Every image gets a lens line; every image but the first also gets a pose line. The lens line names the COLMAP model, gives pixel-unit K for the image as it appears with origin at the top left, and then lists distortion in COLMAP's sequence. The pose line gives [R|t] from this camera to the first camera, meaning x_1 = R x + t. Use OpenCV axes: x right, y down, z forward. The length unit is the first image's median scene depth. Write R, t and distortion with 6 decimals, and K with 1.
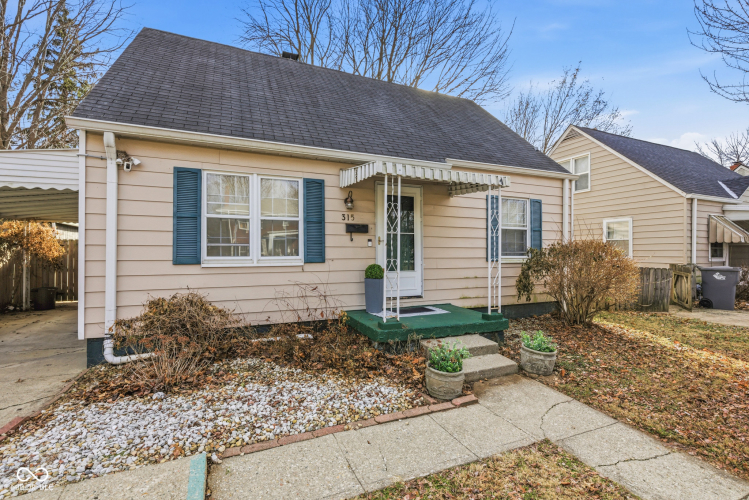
lens RADIAL K [[340.8, 0, 375.9], [0, 340.8, 249.4], [0, 0, 1]] dist [-0.001476, 0.000400]
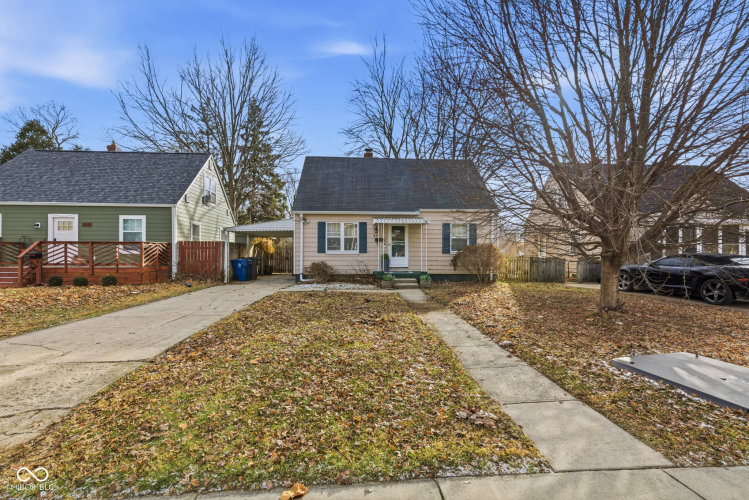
lens RADIAL K [[340.8, 0, 370.0], [0, 340.8, 252.5], [0, 0, 1]] dist [-0.001476, 0.000400]
pose [[0.932253, -0.001113, -0.361806, 0.852878], [0.000153, 0.999996, -0.002680, 0.043021], [0.361807, 0.002443, 0.932250, -1.508213]]
